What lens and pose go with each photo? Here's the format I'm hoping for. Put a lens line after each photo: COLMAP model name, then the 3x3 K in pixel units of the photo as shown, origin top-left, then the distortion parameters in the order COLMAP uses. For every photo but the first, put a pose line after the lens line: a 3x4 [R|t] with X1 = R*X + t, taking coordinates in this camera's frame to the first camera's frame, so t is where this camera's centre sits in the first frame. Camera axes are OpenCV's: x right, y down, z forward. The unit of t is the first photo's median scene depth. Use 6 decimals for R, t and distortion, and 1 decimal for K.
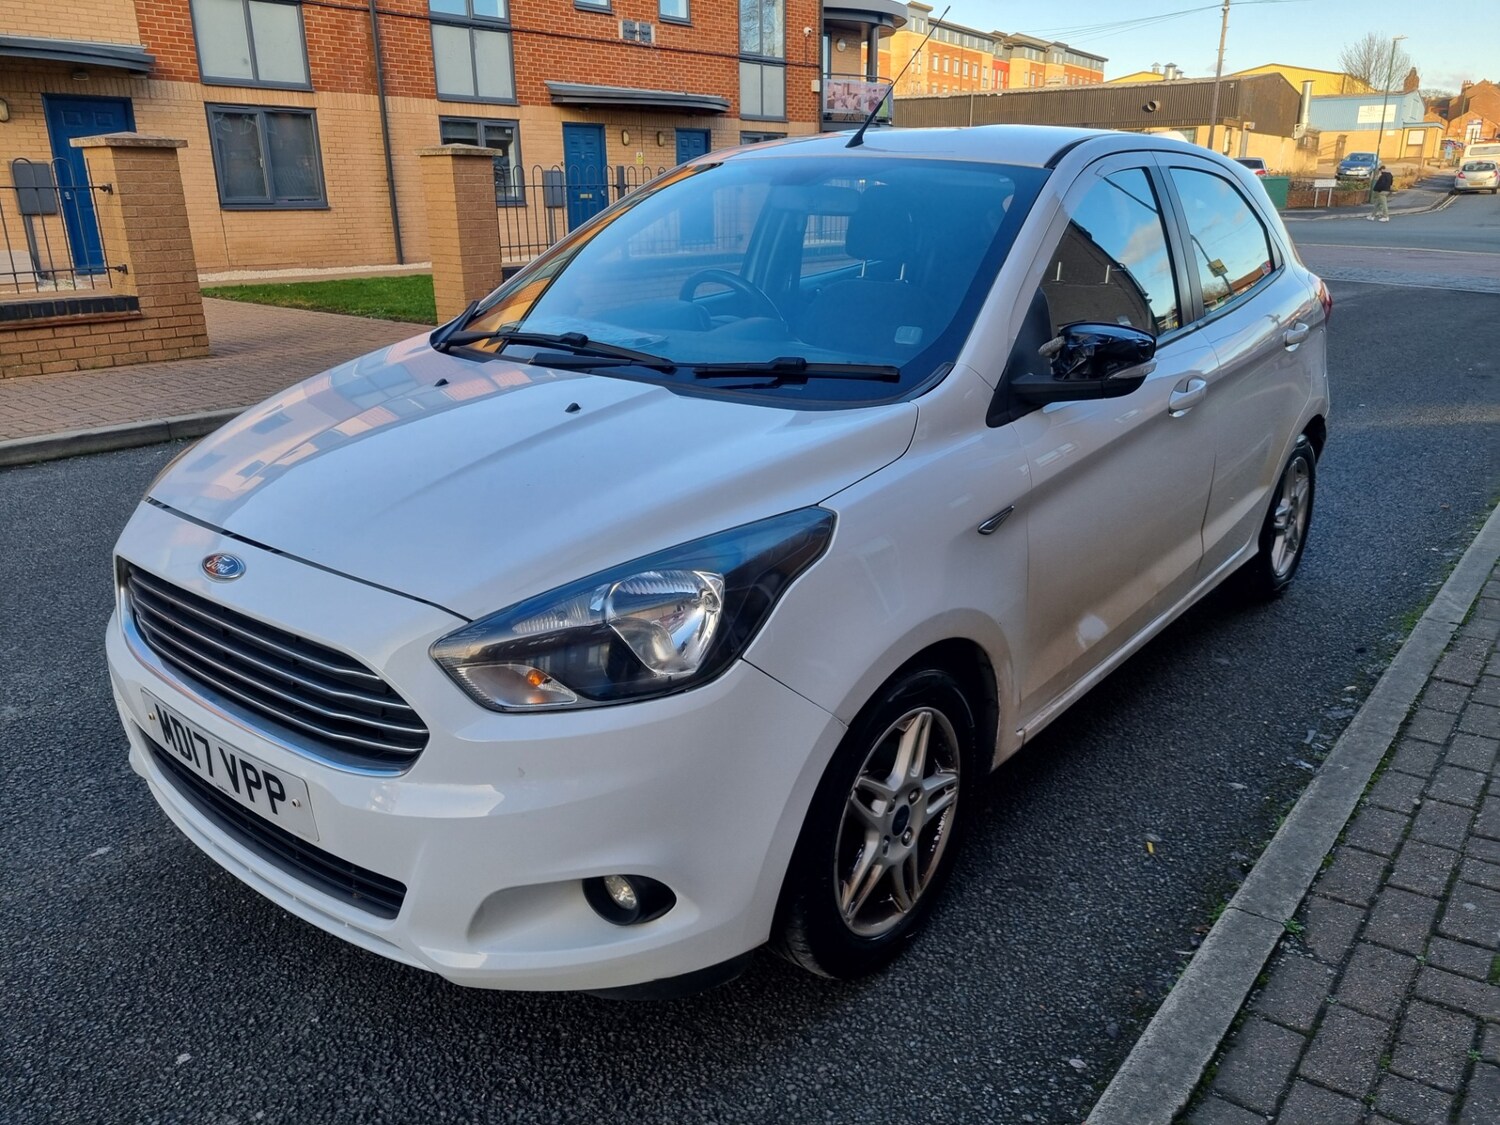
lens RADIAL K [[1110.4, 0, 765.1], [0, 1110.4, 555.4], [0, 0, 1]] dist [0.054333, -0.040504]
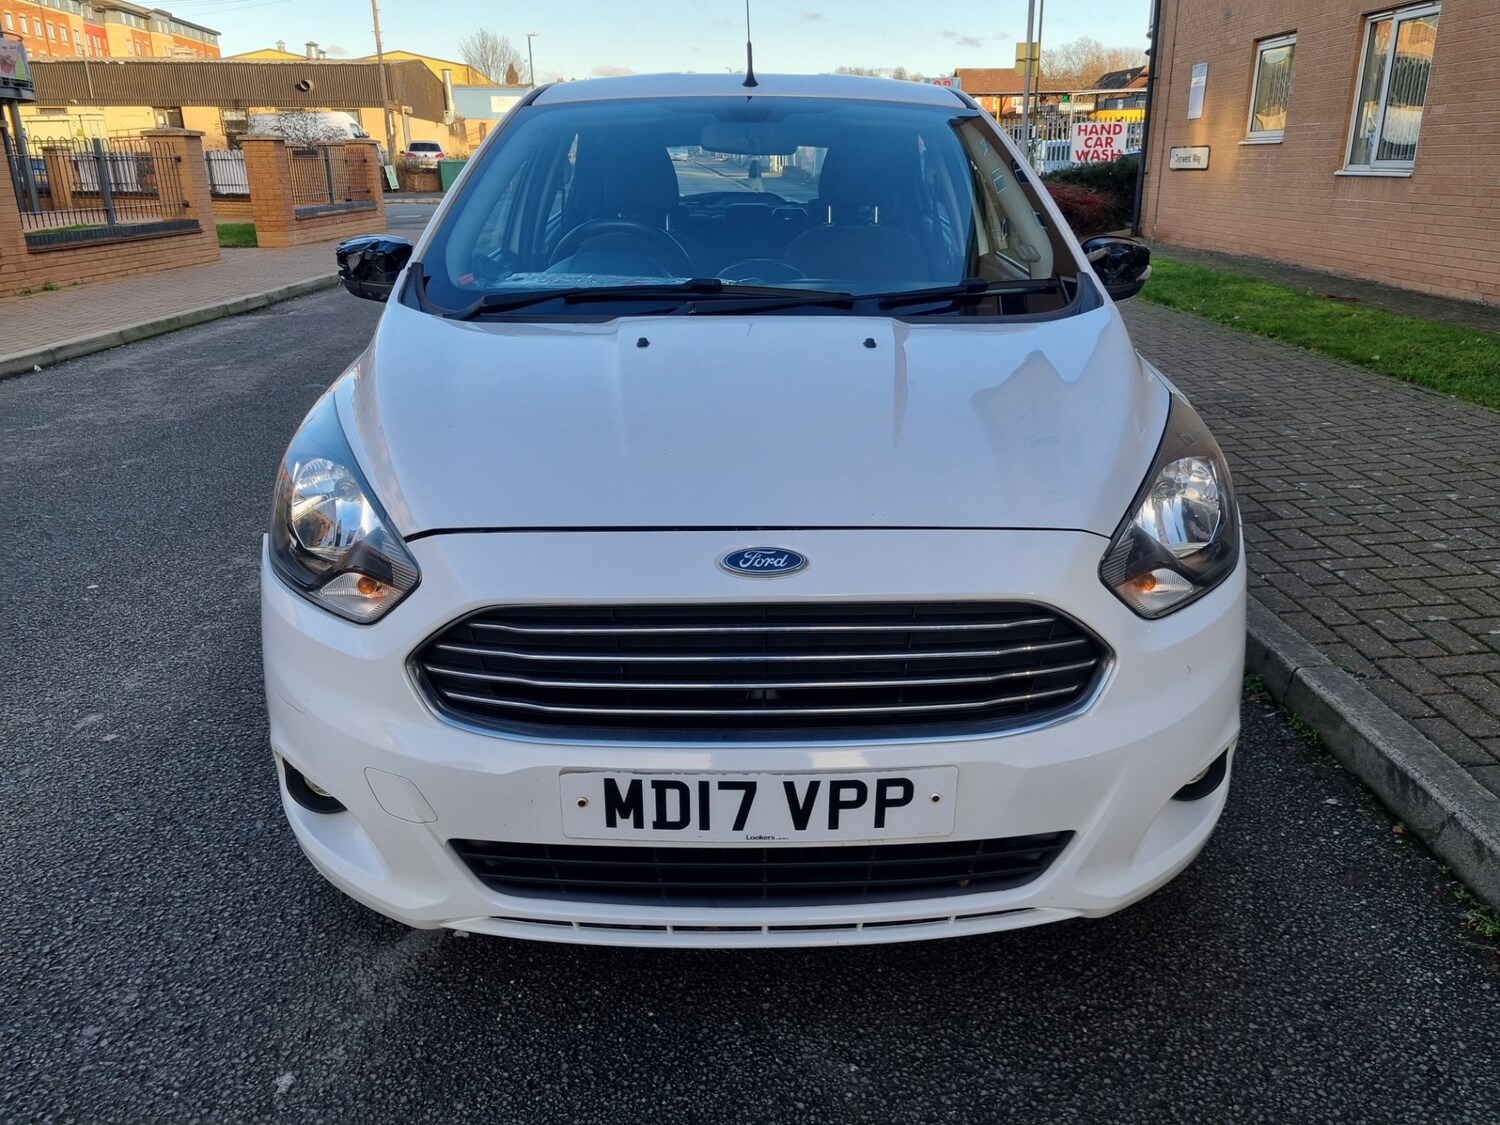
lens RADIAL K [[1110.4, 0, 765.1], [0, 1110.4, 555.4], [0, 0, 1]] dist [0.054333, -0.040504]
pose [[0.772010, -0.211158, 0.599511, -0.857398], [0.203203, 0.975698, 0.081986, -0.054615], [-0.602253, 0.058529, 0.796157, 0.321336]]
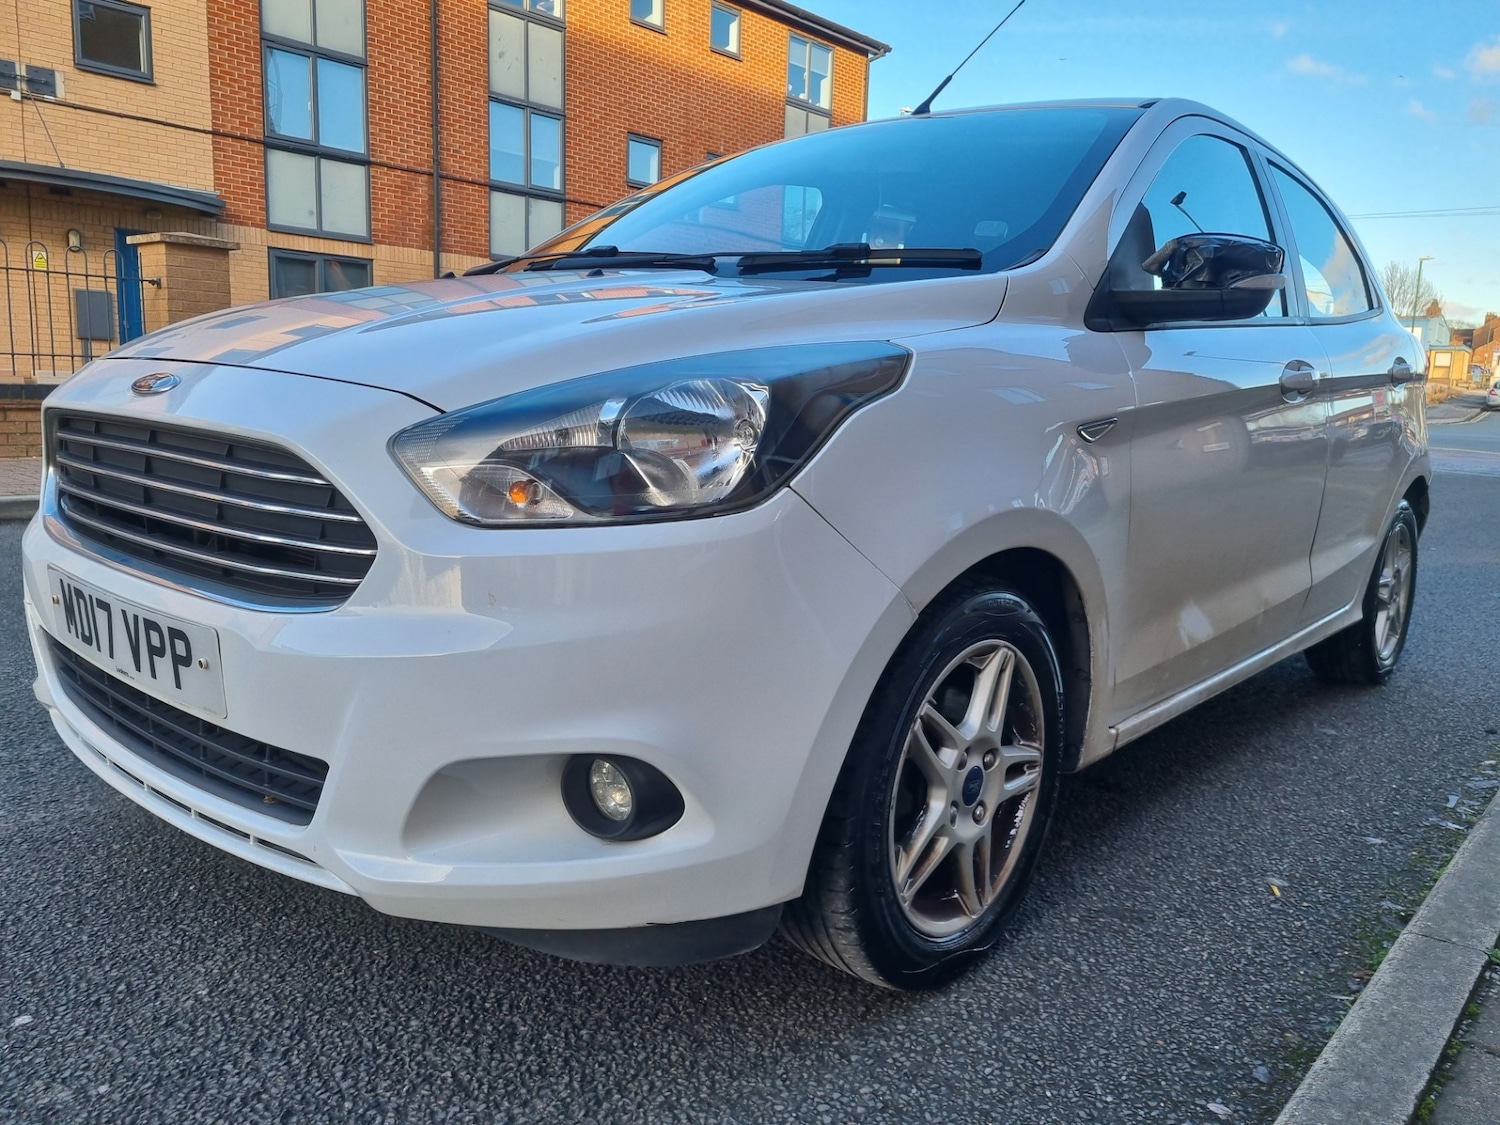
lens RADIAL K [[1117.0, 0, 744.2], [0, 1117.0, 570.6], [0, 0, 1]] dist [0.058346, -0.045667]
pose [[0.998034, 0.049478, -0.038461, -0.015409], [-0.054723, 0.987153, -0.150117, 0.216639], [0.030539, 0.151927, 0.987920, 0.196508]]
